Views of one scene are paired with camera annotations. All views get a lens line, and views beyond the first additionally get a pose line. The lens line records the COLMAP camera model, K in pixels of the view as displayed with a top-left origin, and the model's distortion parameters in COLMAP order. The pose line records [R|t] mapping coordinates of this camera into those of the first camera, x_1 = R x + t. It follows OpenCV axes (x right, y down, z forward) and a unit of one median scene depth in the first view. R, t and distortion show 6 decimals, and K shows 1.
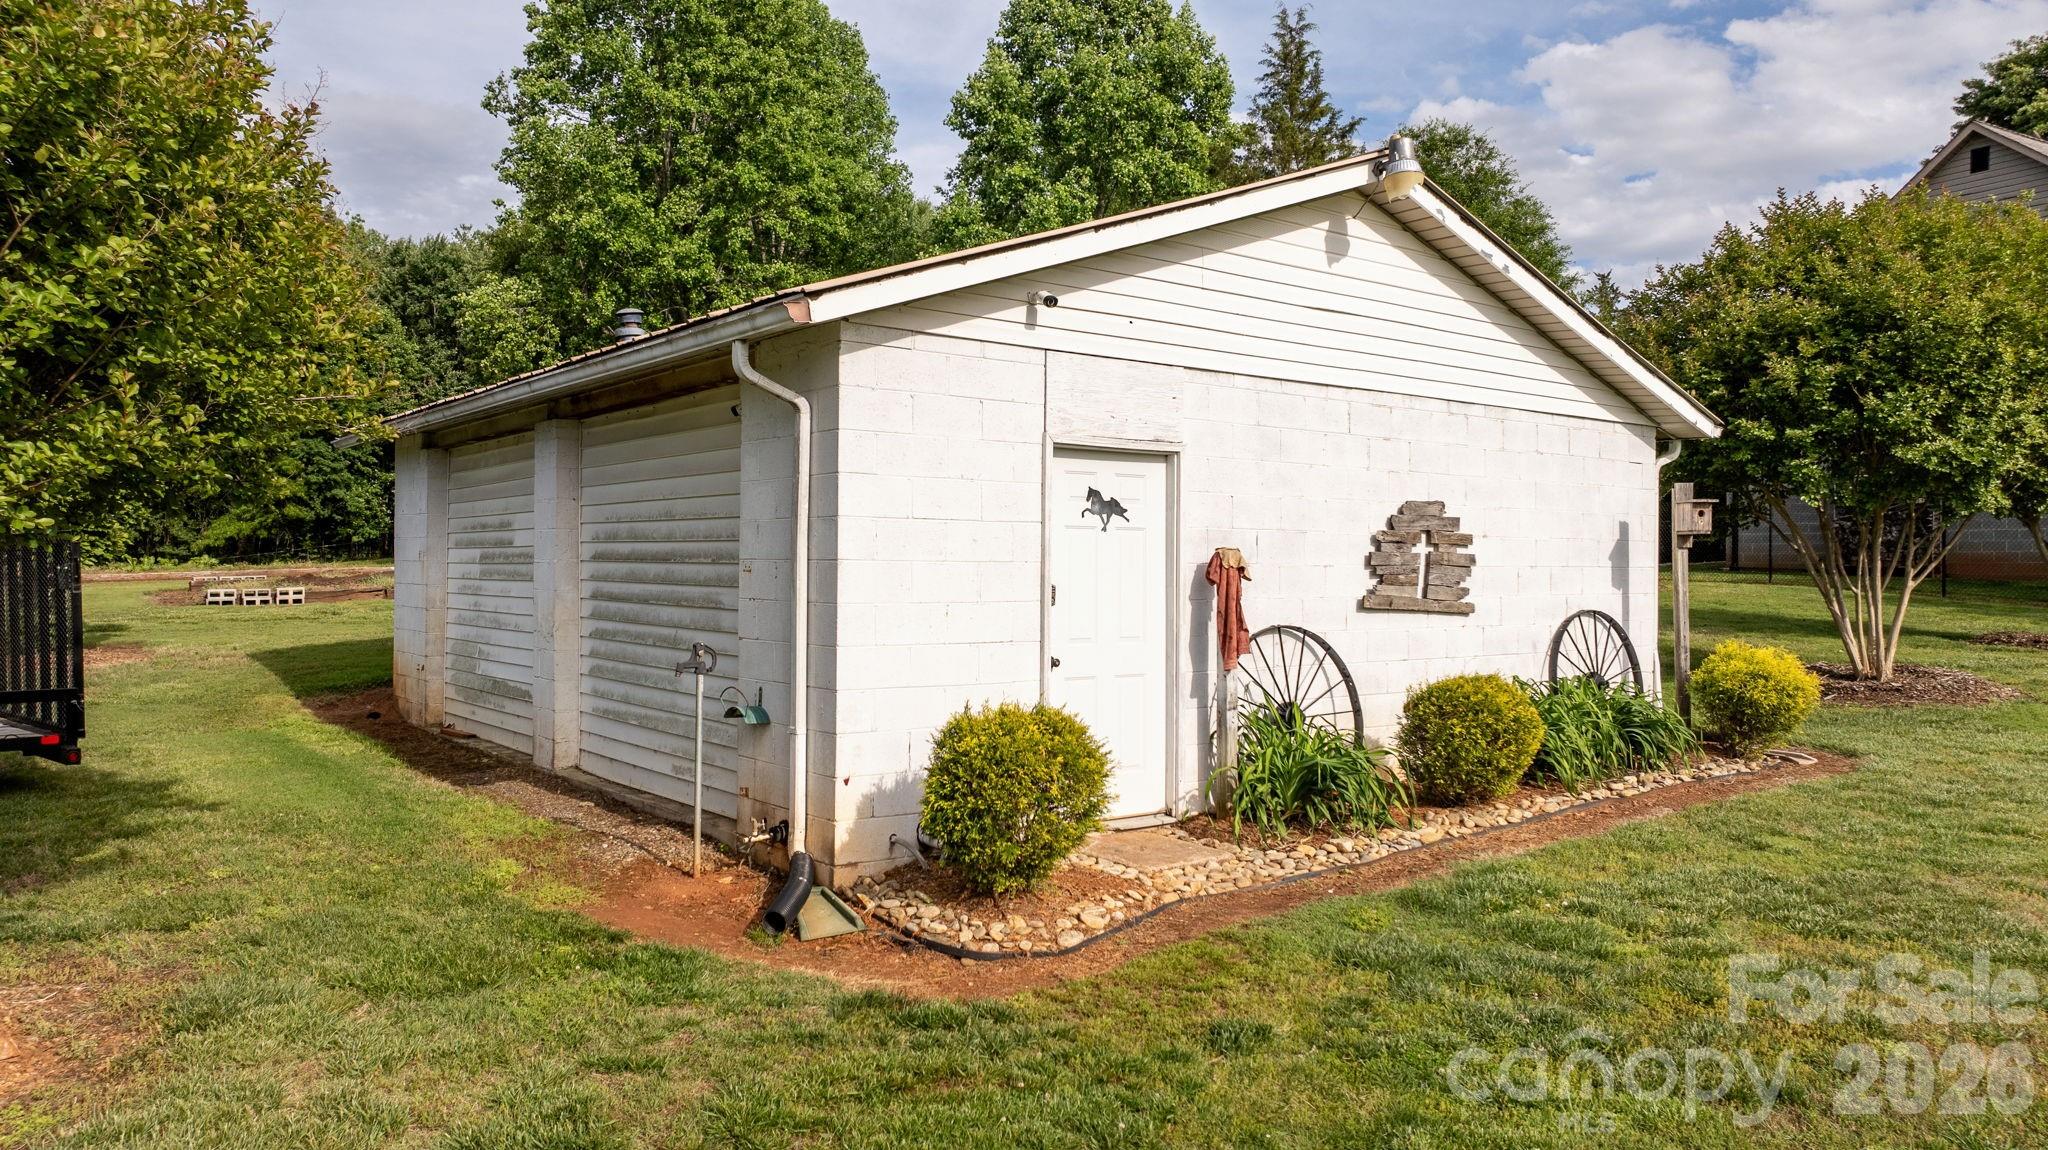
lens RADIAL K [[1429.8, 0, 1028.1], [0, 1429.8, 570.3], [0, 0, 1]] dist [-0.031853, -0.003121]
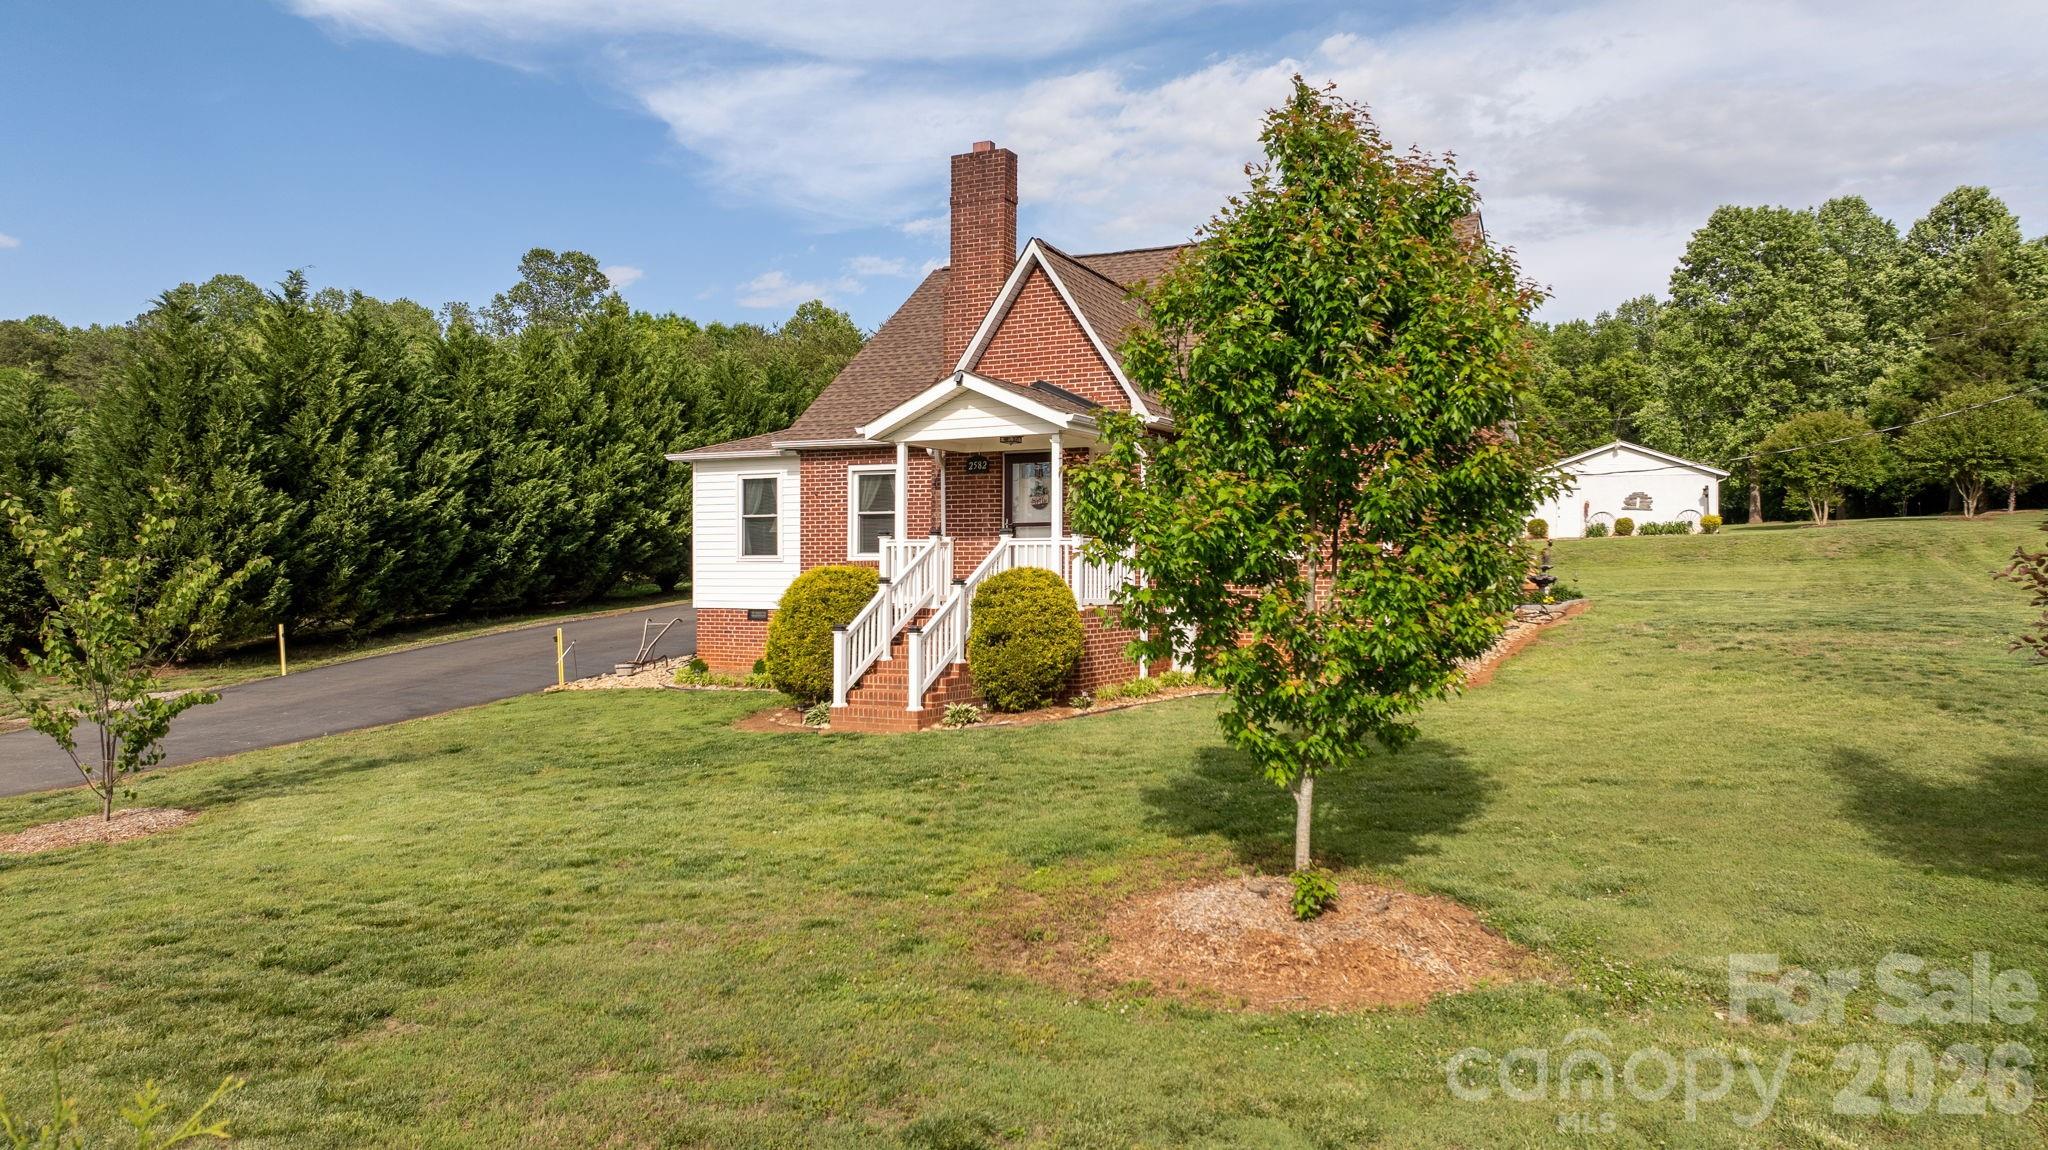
lens RADIAL K [[1429.8, 0, 1028.1], [0, 1429.8, 570.3], [0, 0, 1]] dist [-0.031853, -0.003121]
pose [[0.604333, -0.015118, -0.796589, 0.780980], [0.001620, 0.999841, -0.017747, 0.086423], [0.796731, 0.009435, 0.604261, -1.063148]]
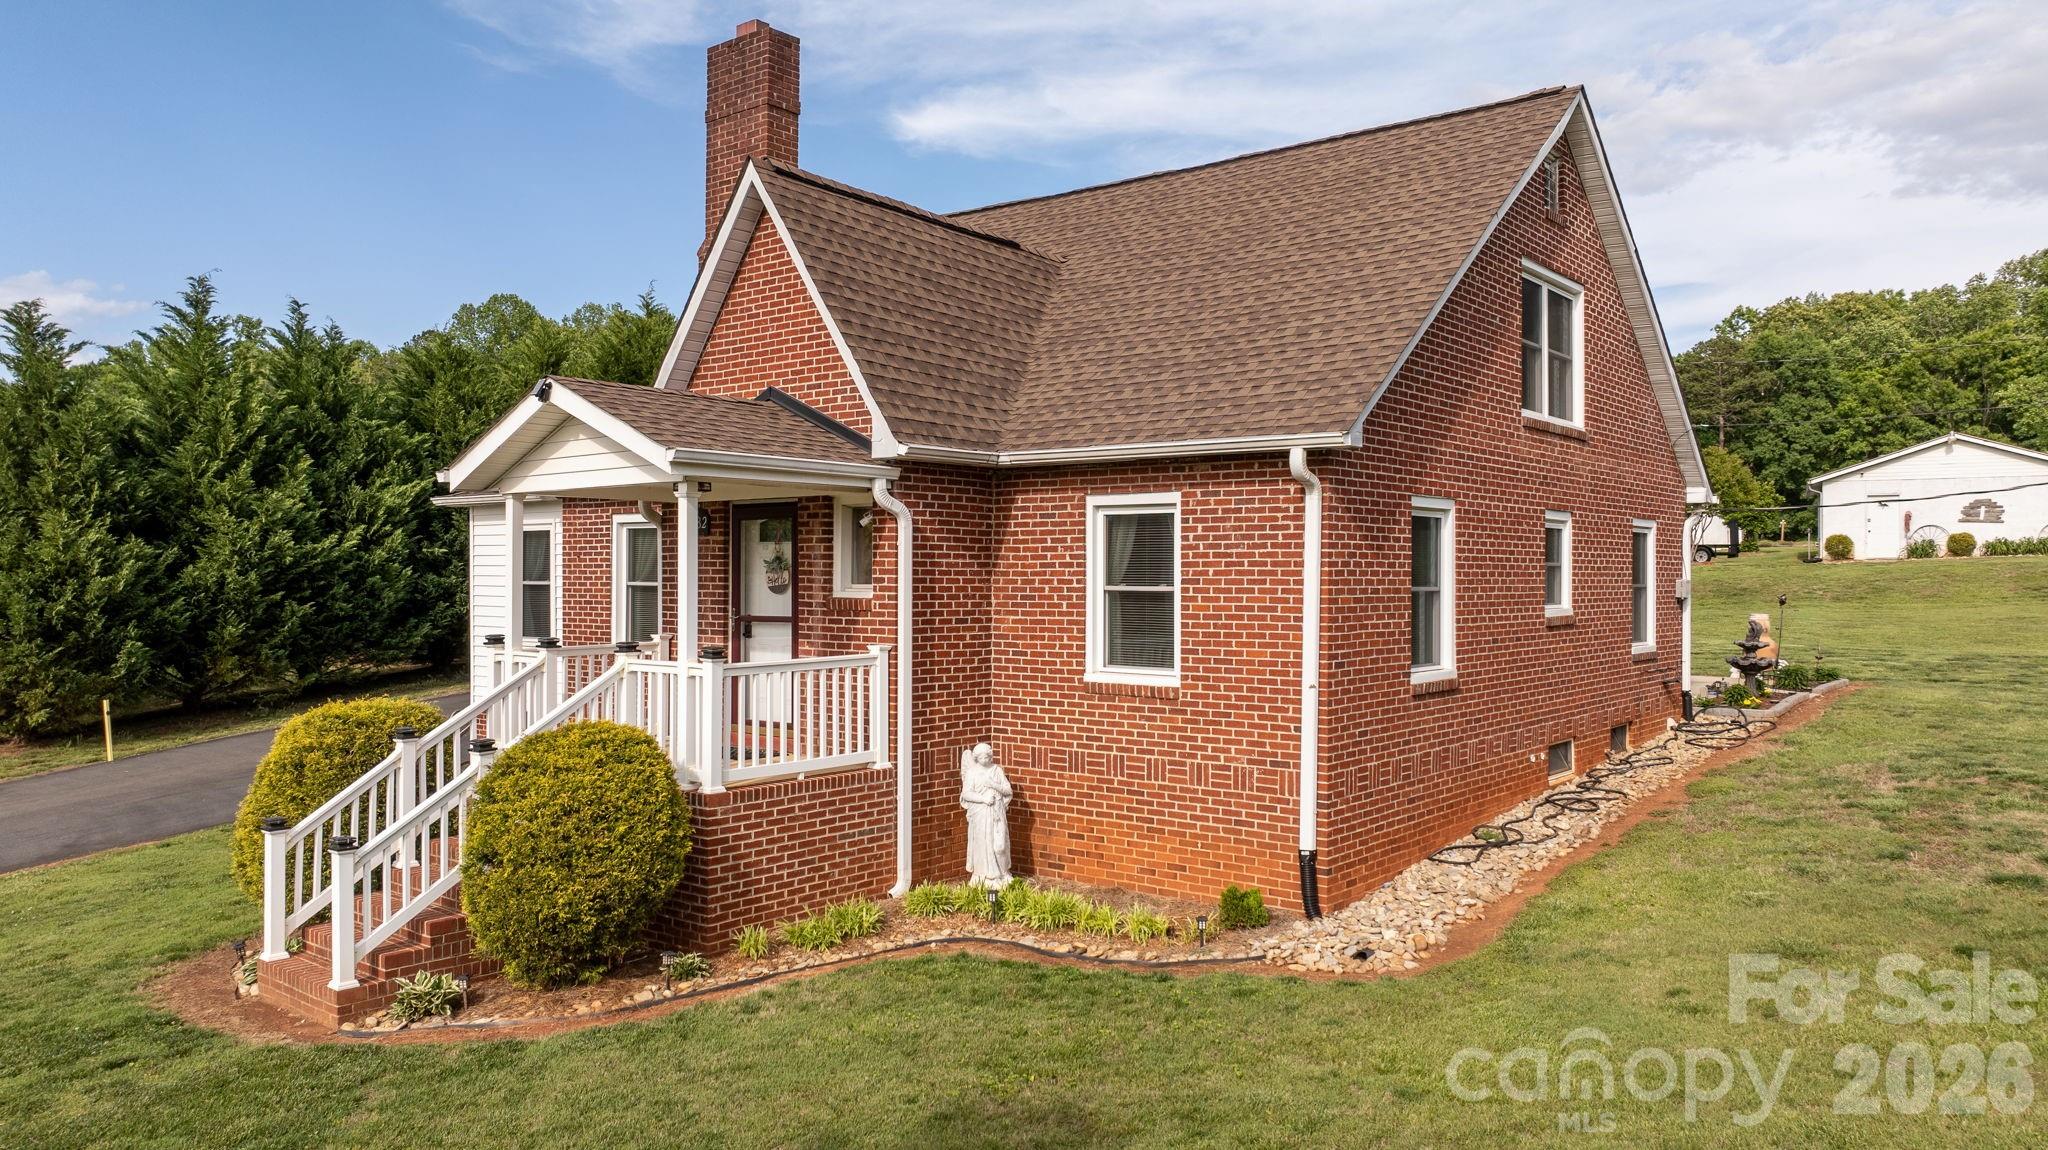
lens RADIAL K [[1387.1, 0, 1065.6], [0, 1387.1, 572.4], [0, 0, 1]] dist [-0.008285, 0.000849]
pose [[0.426908, -0.008890, -0.904251, 0.681524], [-0.000376, 0.999950, -0.010009, 0.053045], [0.904295, 0.004613, 0.426884, -0.819827]]
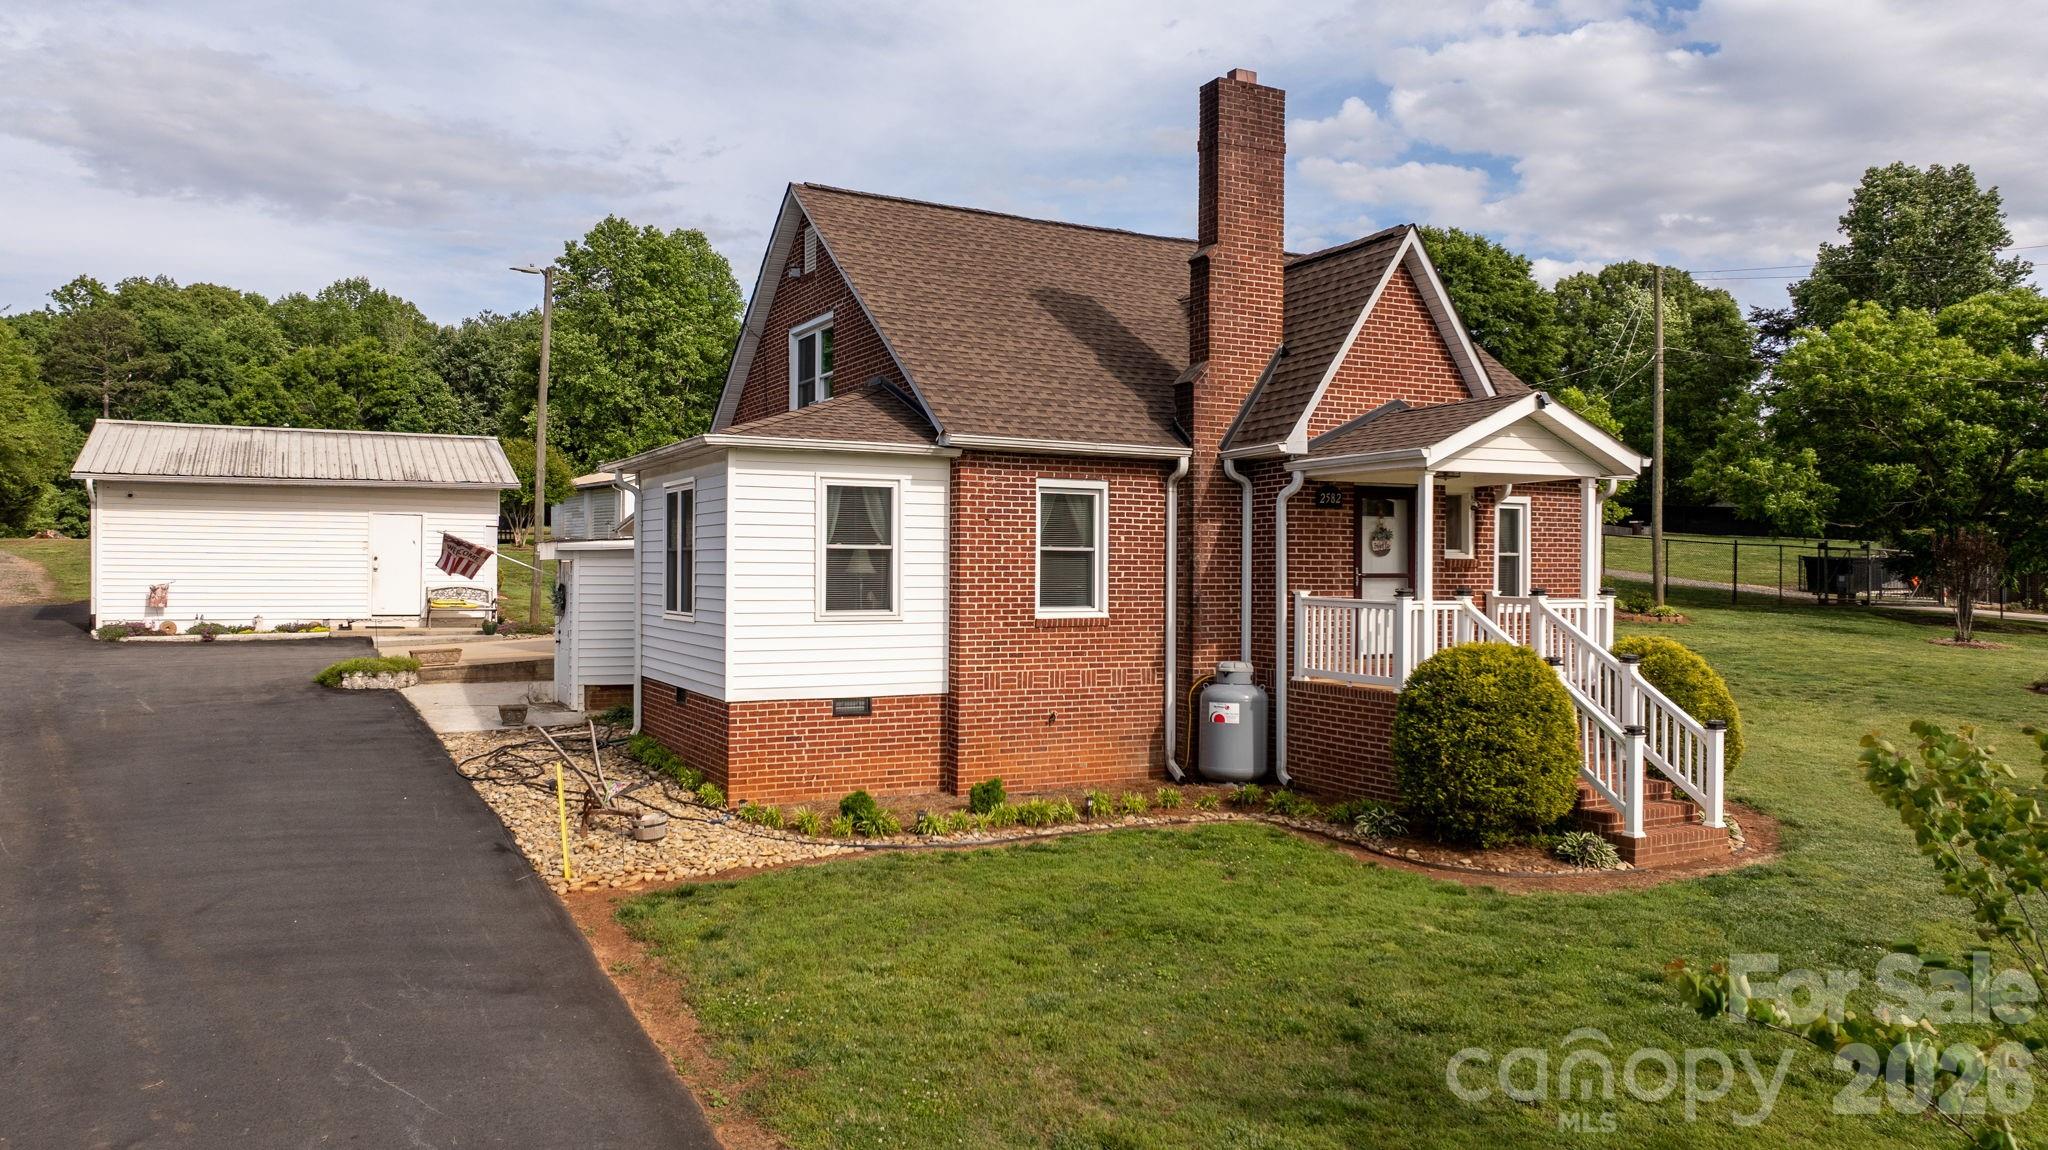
lens RADIAL K [[1370.8, 0, 1034.5], [0, 1370.8, 552.7], [0, 0, 1]] dist [-0.001903, 0.001344]
pose [[0.999523, -0.009110, 0.029506, 0.320965], [0.009485, 0.999876, -0.012577, 0.061817], [-0.029387, 0.012851, 0.999485, -1.140397]]
